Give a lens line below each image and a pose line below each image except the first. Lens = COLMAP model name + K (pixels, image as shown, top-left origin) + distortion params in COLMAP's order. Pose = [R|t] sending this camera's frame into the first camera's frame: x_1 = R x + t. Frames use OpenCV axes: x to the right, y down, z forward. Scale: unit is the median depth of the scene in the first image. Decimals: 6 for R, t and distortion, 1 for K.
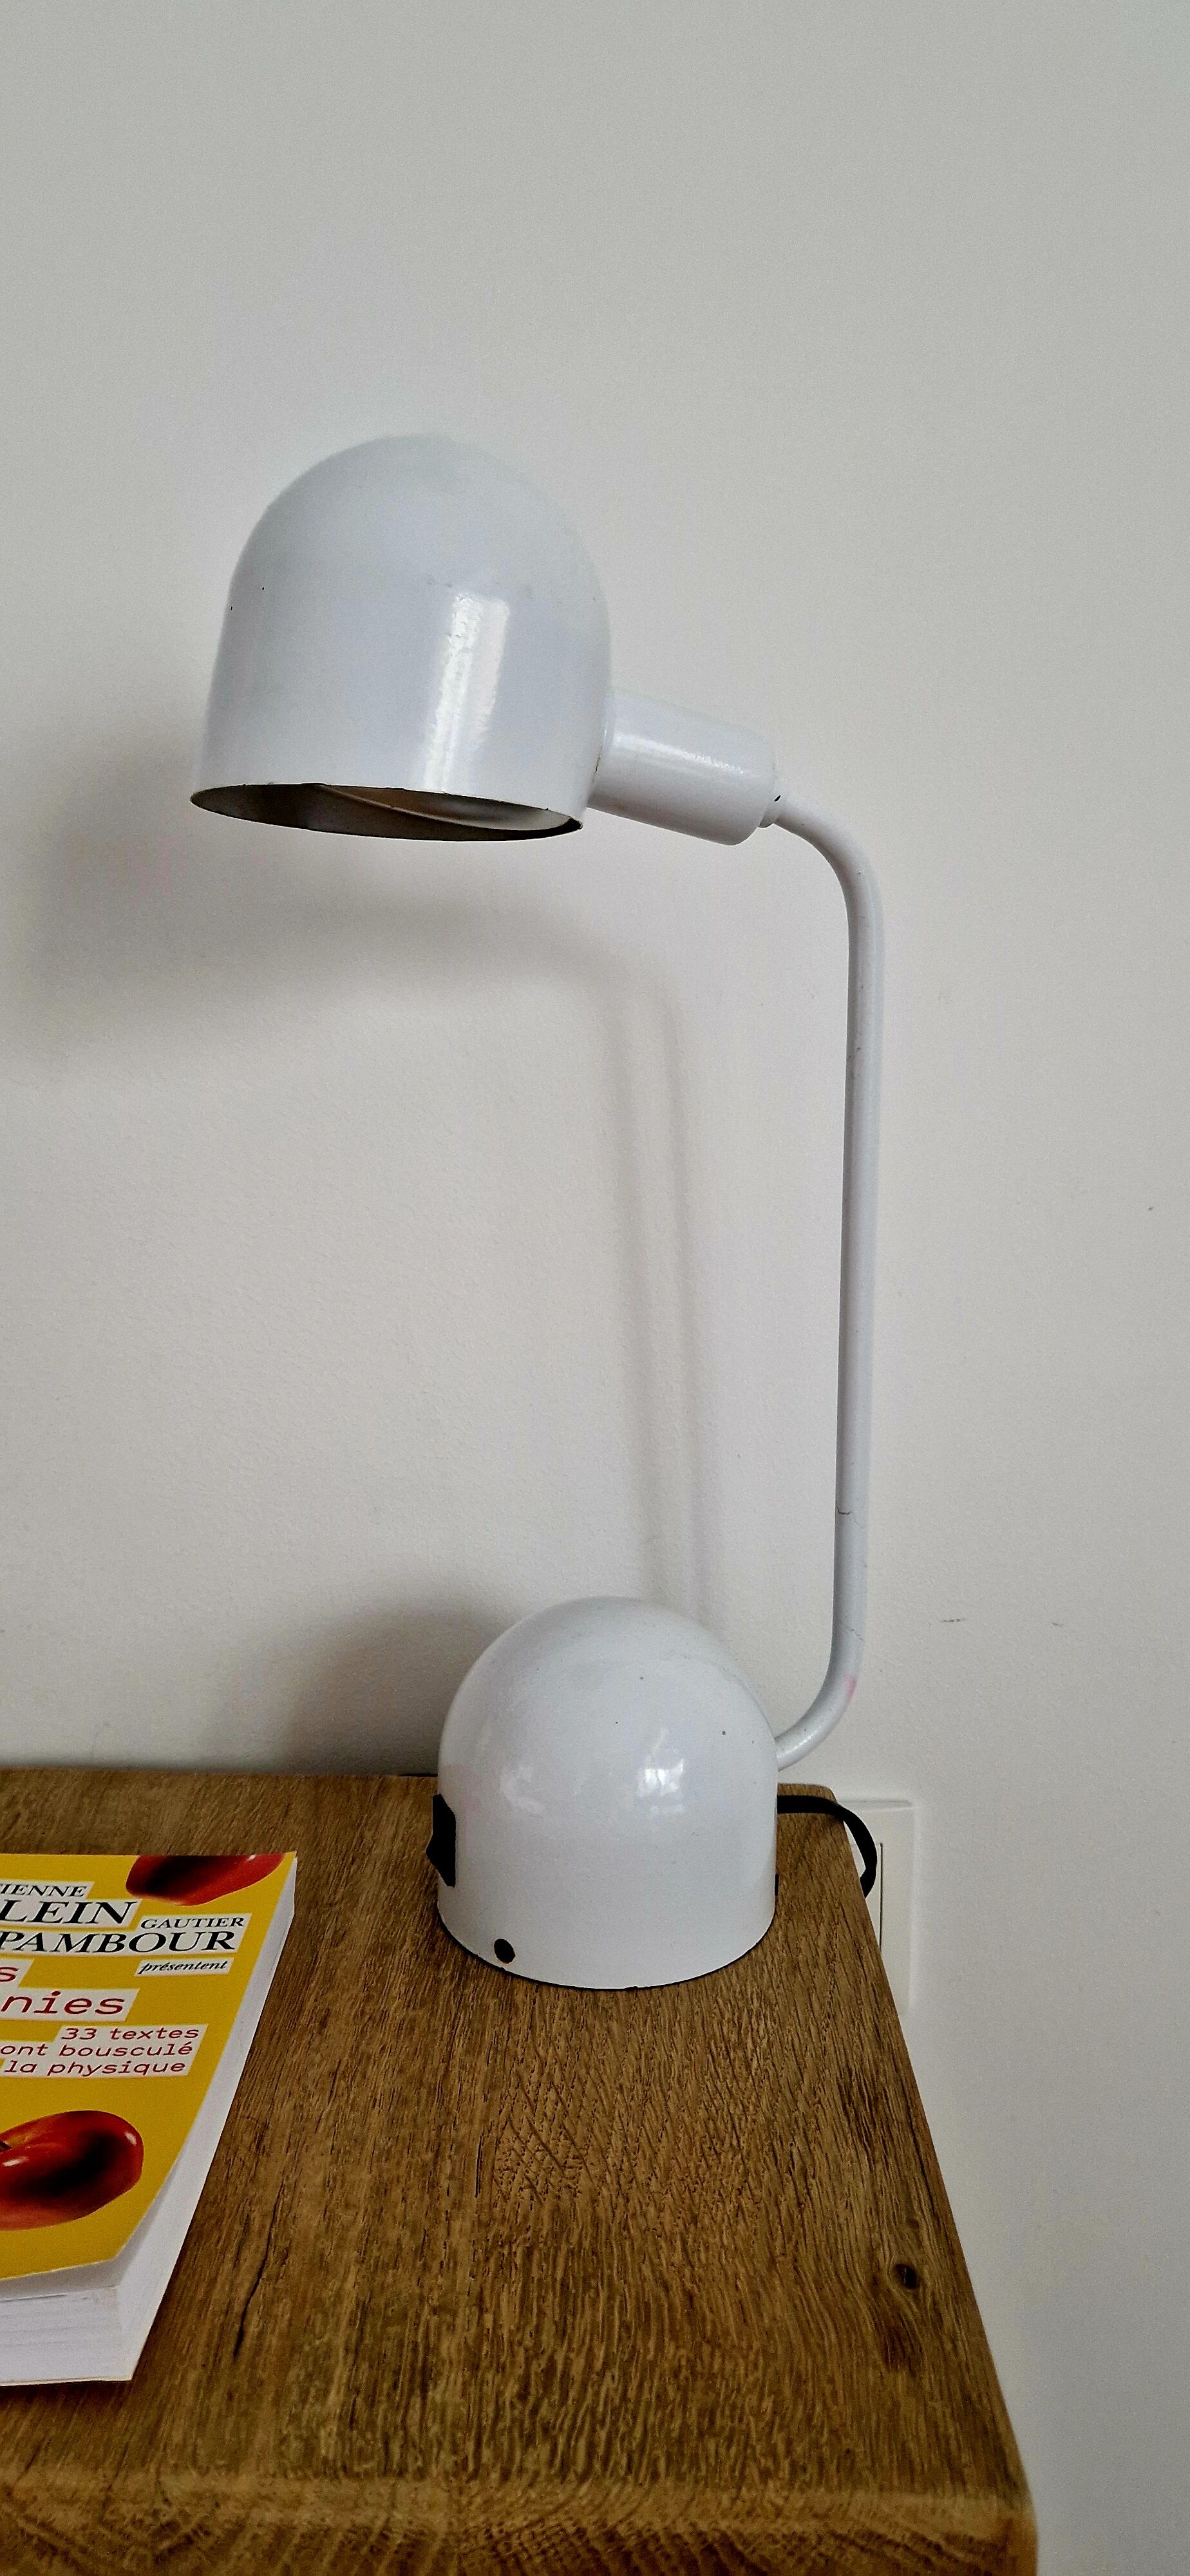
lens RADIAL K [[1706.8, 0, 576.3], [0, 1706.8, 1326.7], [0, 0, 1]] dist [0.040936, -0.045846]
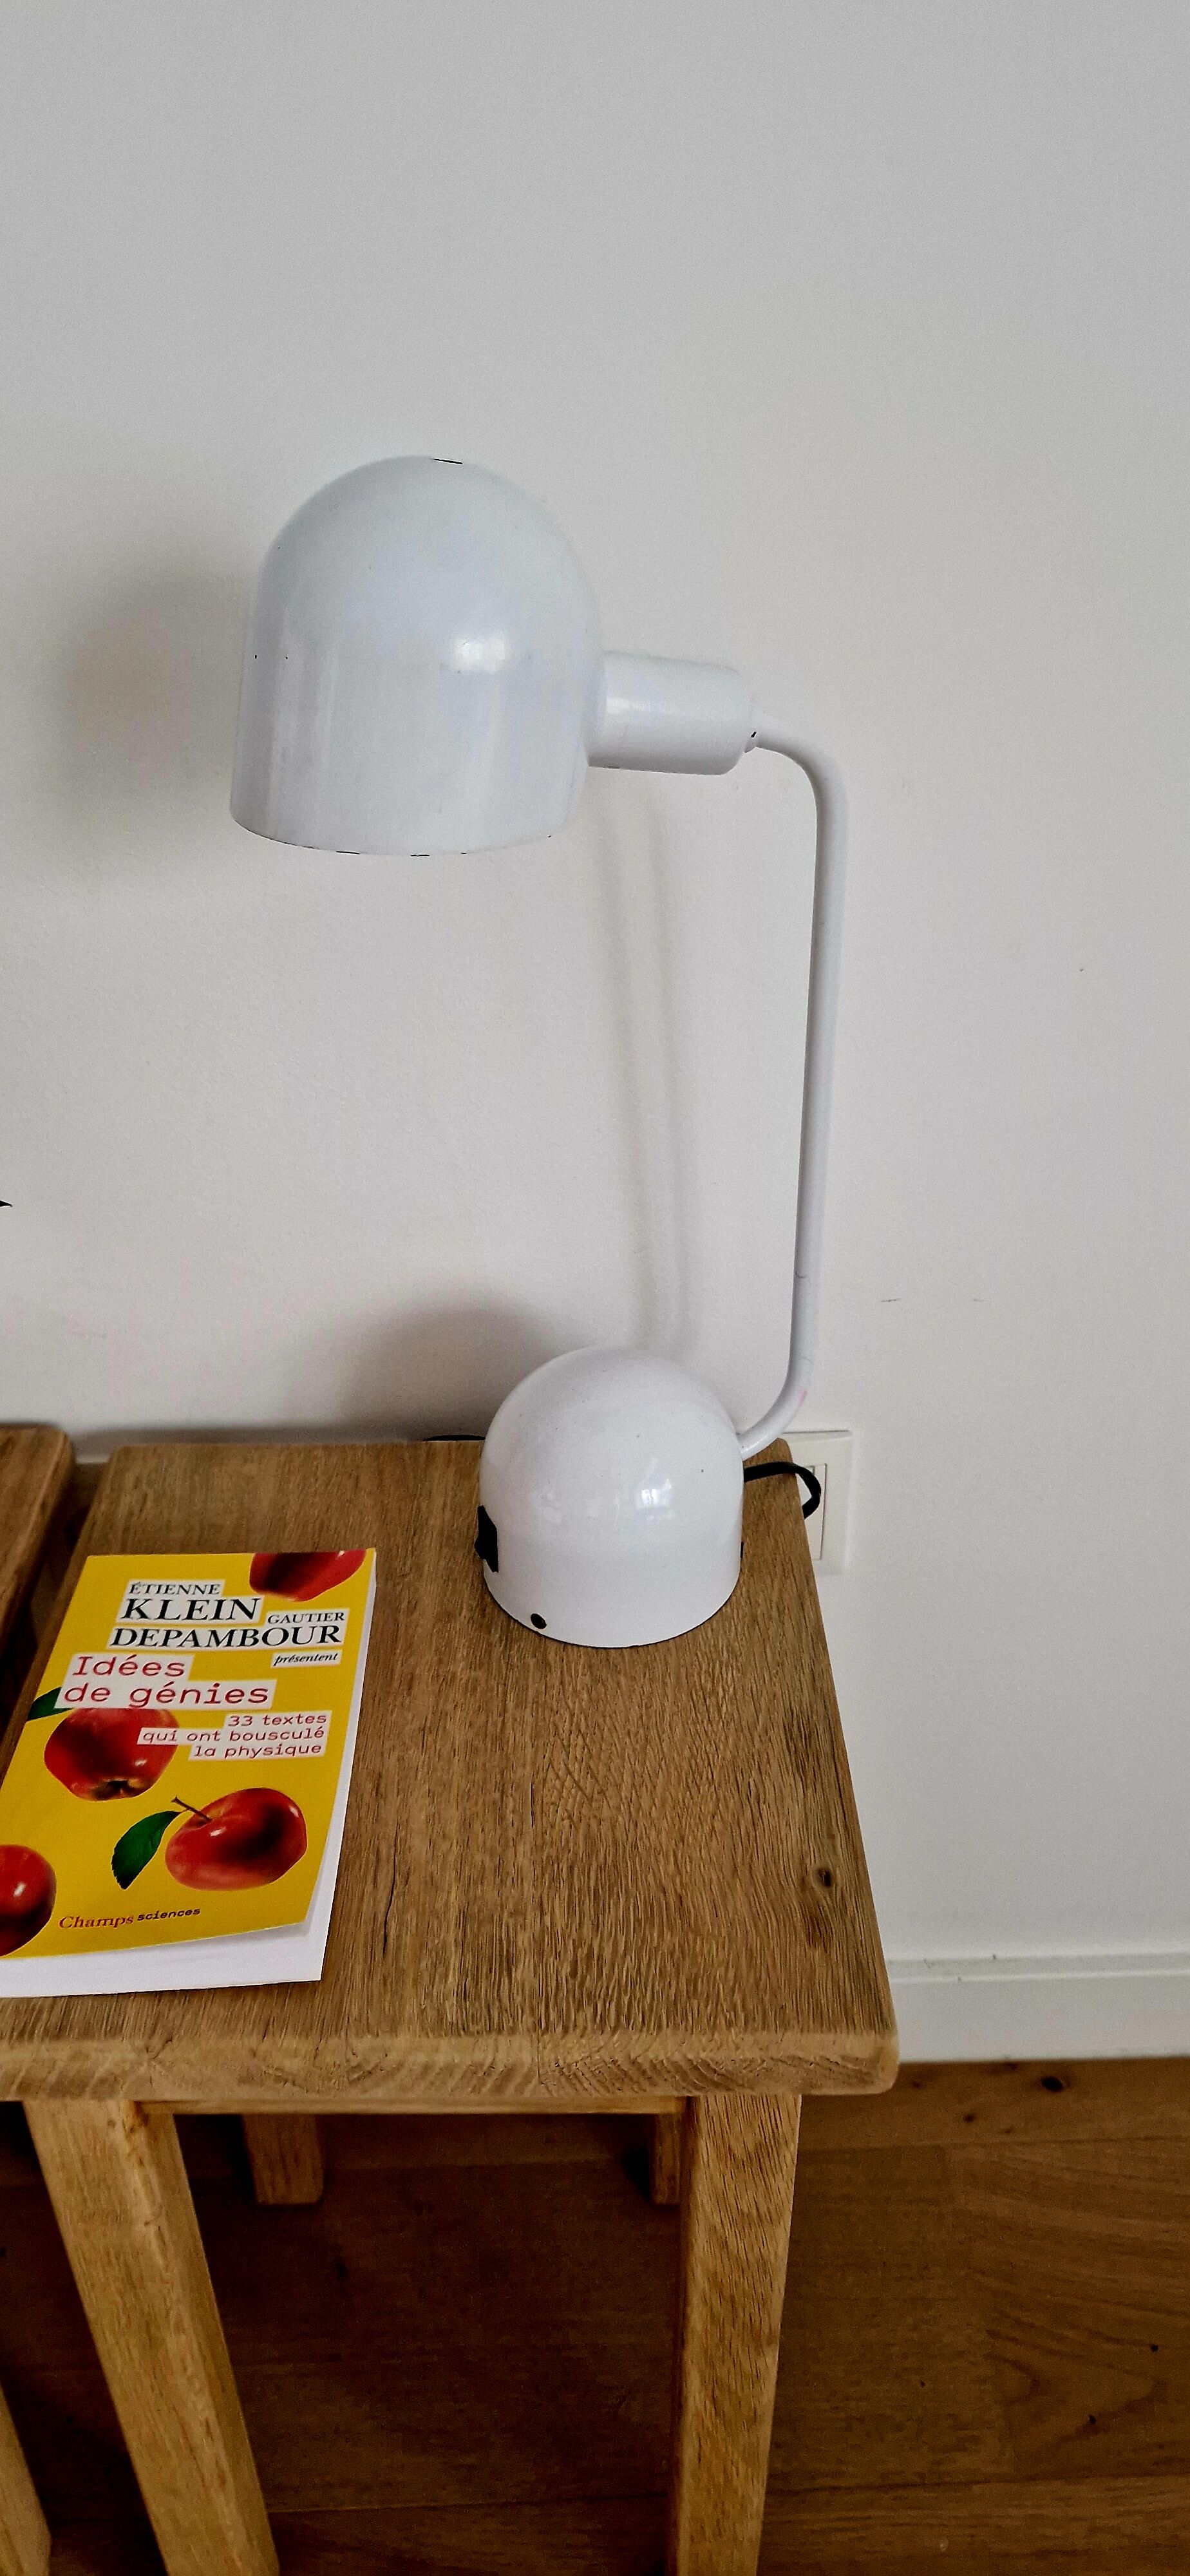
lens RADIAL K [[1706.8, 0, 581.8], [0, 1706.8, 1283.9], [0, 0, 1]] dist [0.040936, -0.045846]
pose [[0.999426, -0.031702, 0.011958, -0.019407], [0.025325, 0.933404, 0.357933, -0.445351], [-0.022509, -0.357425, 0.933671, -0.191980]]
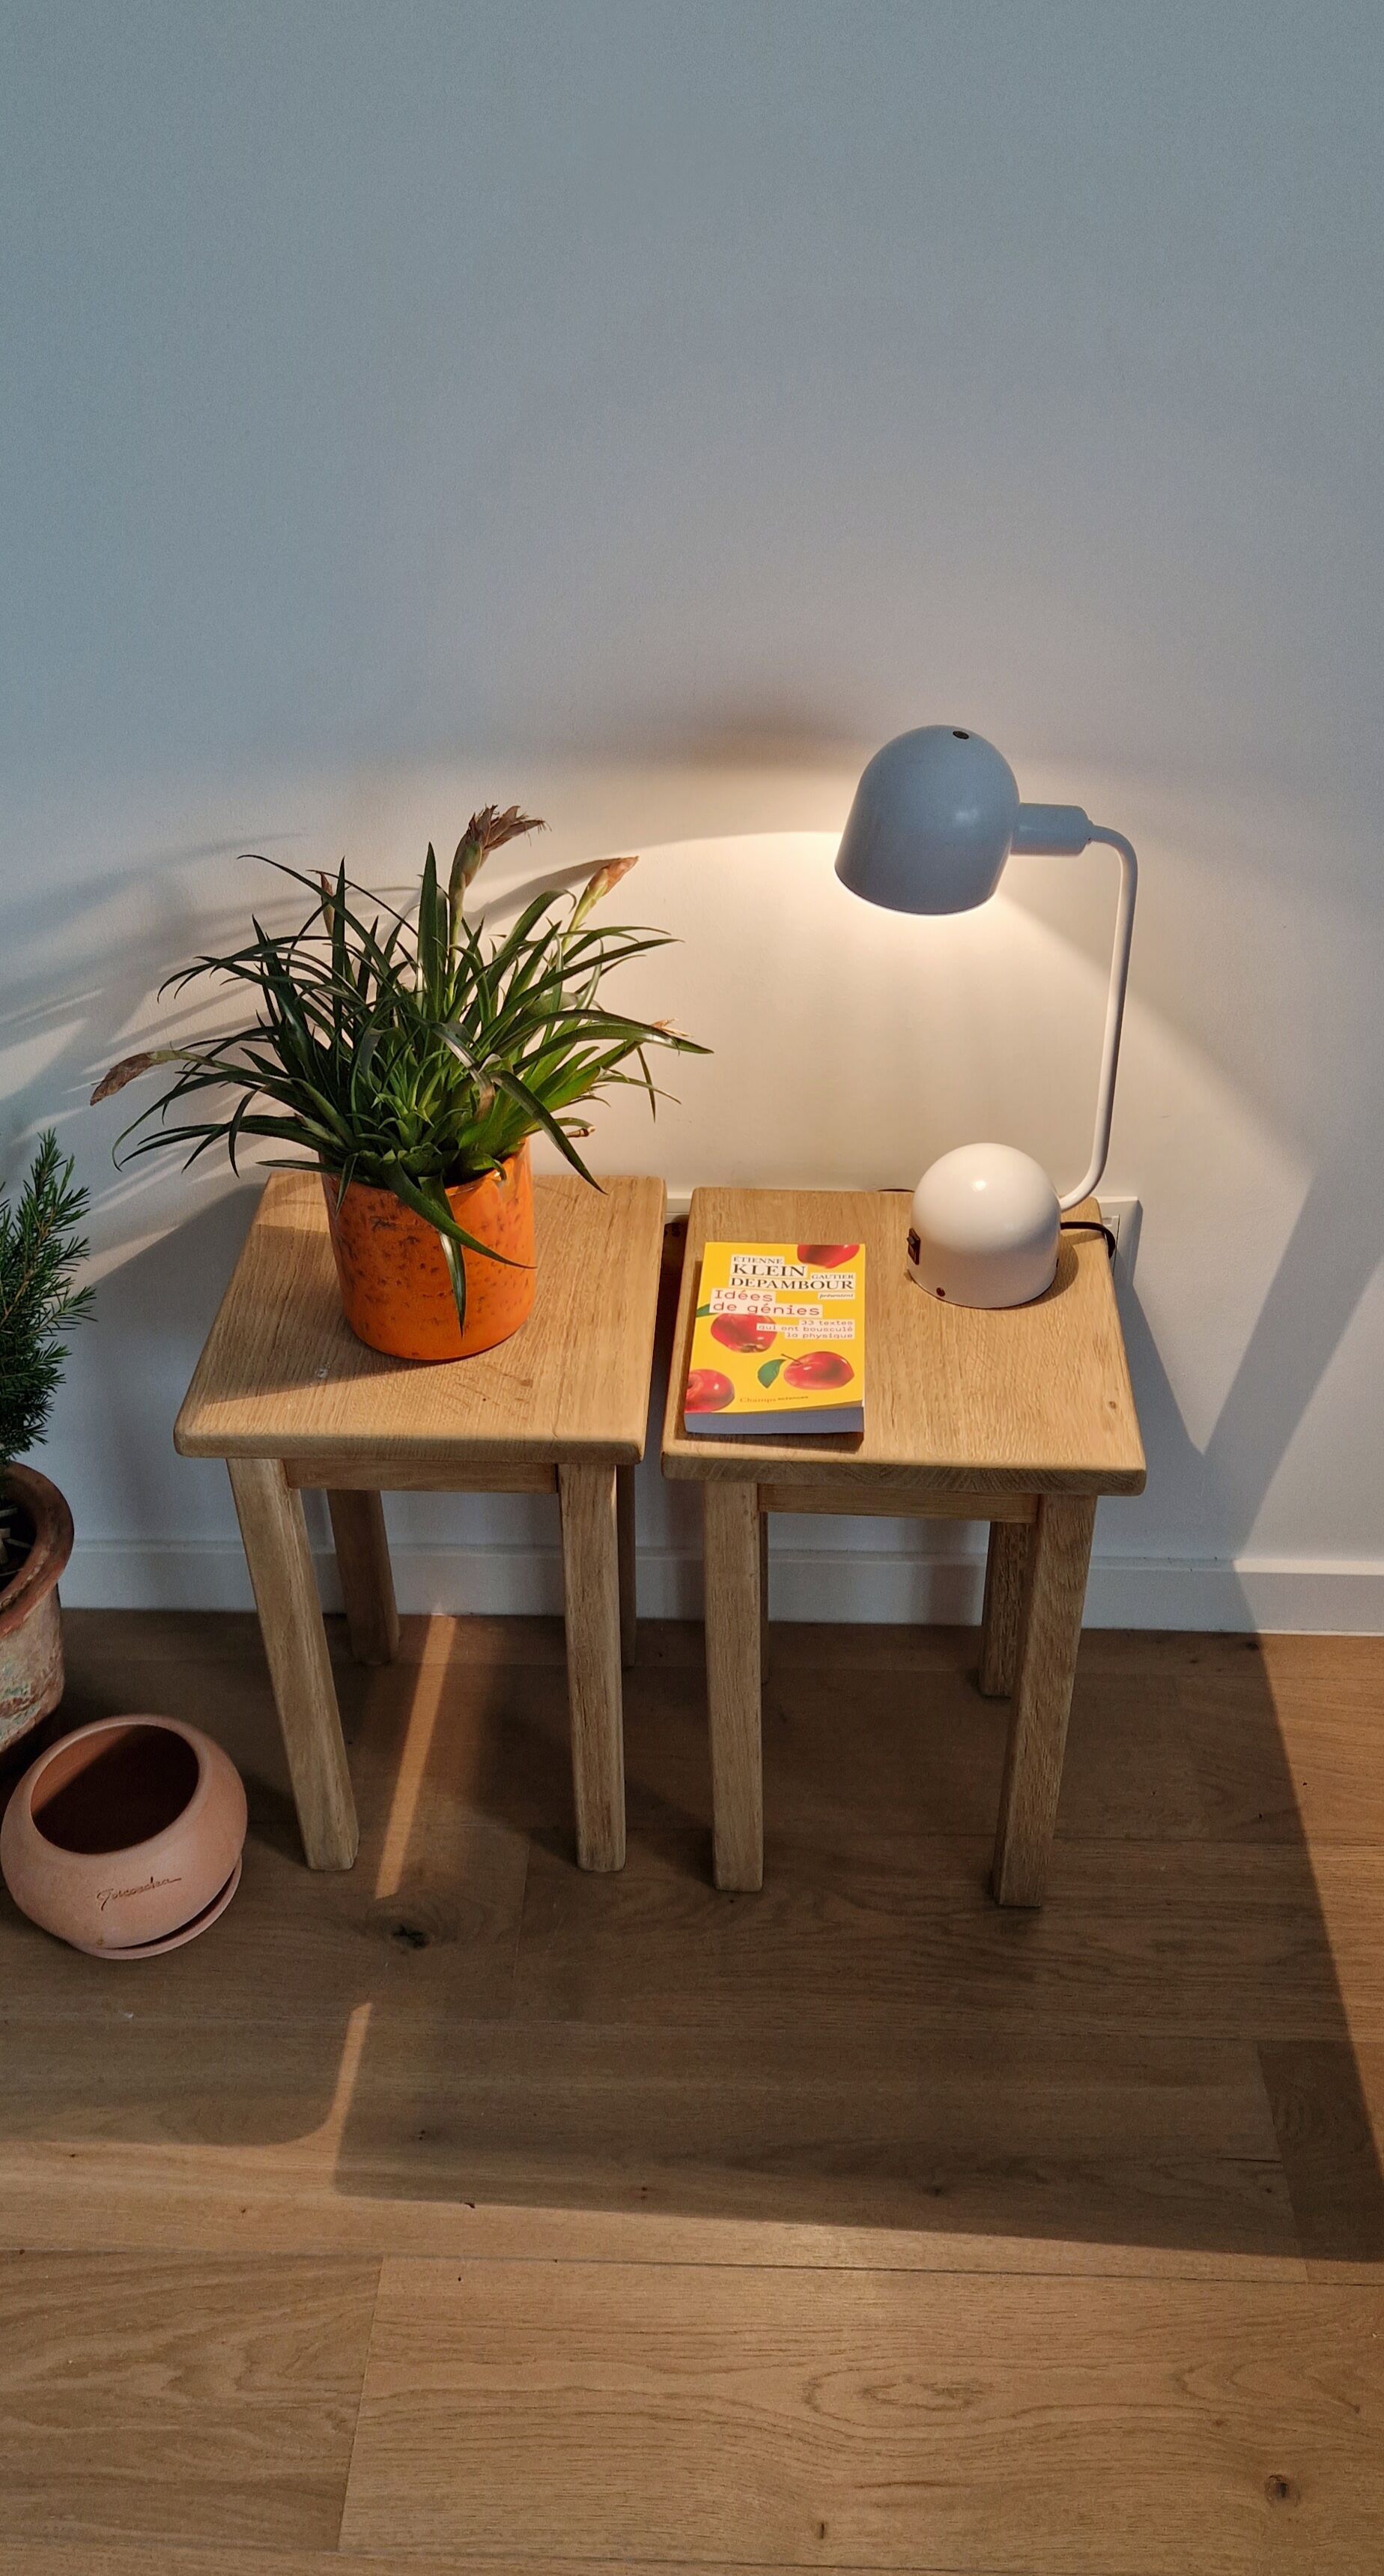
lens RADIAL K [[1962.3, 0, 664.6], [0, 1962.3, 1221.9], [0, 0, 1]] dist [-0.002187, 0.002941]
pose [[0.997515, 0.001599, -0.070432, -0.321483], [0.027756, 0.909964, 0.413756, -1.089760], [0.064752, -0.414683, 0.907659, -1.874343]]
